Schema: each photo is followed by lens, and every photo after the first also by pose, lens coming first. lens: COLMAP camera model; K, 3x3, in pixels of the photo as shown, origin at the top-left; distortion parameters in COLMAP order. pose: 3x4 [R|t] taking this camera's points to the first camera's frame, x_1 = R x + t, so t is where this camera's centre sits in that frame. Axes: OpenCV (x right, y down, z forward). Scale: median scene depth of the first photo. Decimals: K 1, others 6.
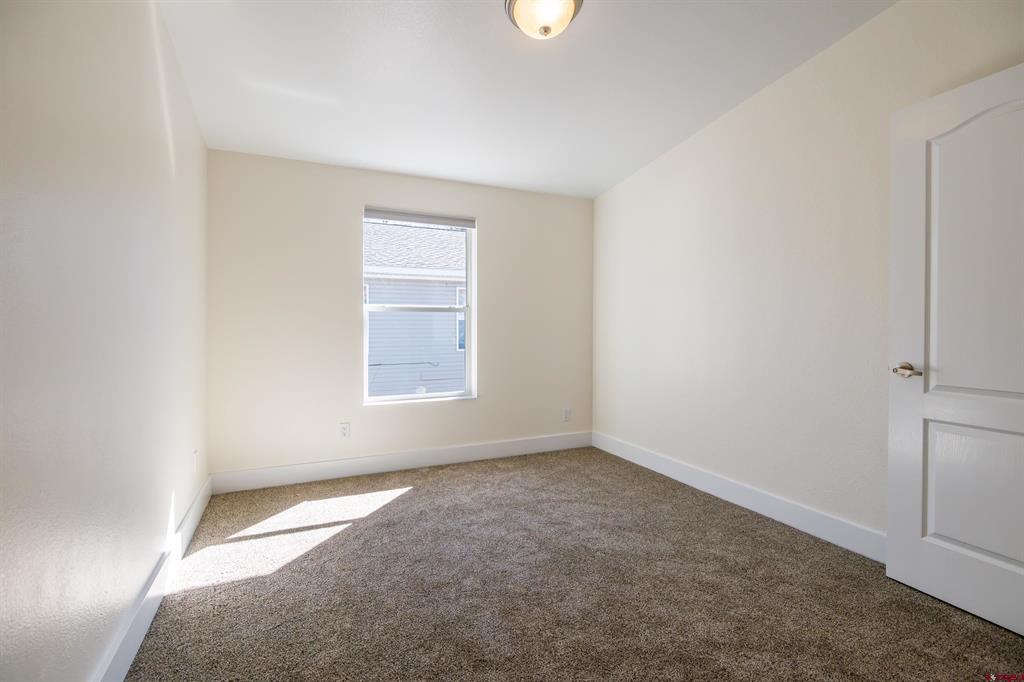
lens RADIAL K [[479.8, 0, 512.8], [0, 479.8, 324.8], [0, 0, 1]] dist [-0.003063, -0.001367]
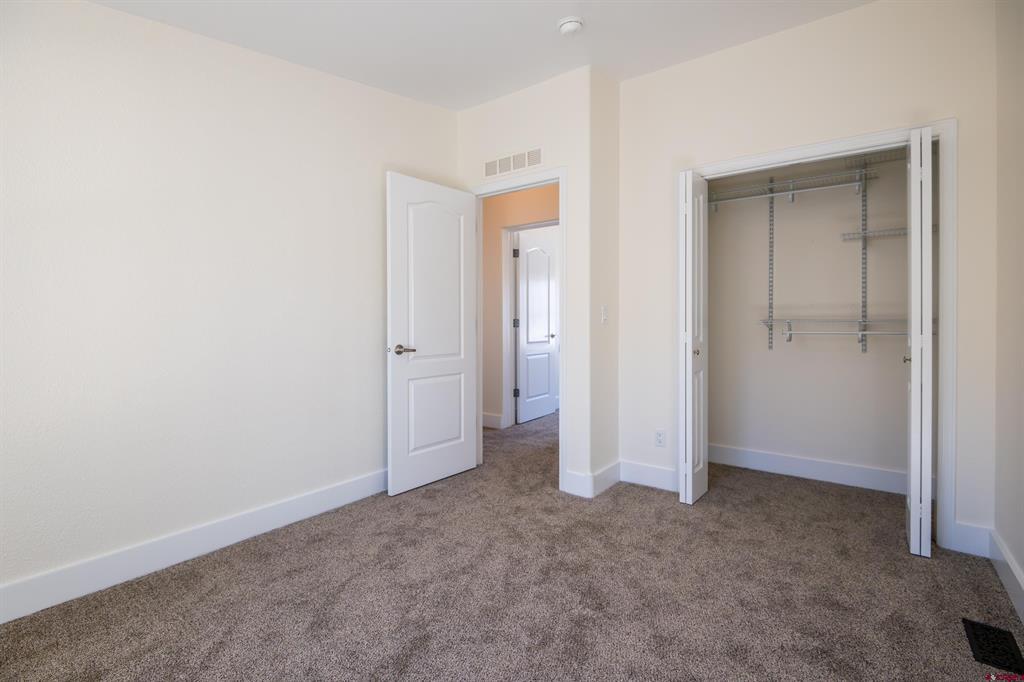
lens RADIAL K [[479.8, 0, 512.8], [0, 479.8, 324.8], [0, 0, 1]] dist [-0.003063, -0.001367]
pose [[-0.477816, -0.002818, 0.878456, -0.681701], [0.005586, 0.999965, 0.006246, 0.012186], [-0.878442, 0.007892, -0.477783, 1.456793]]
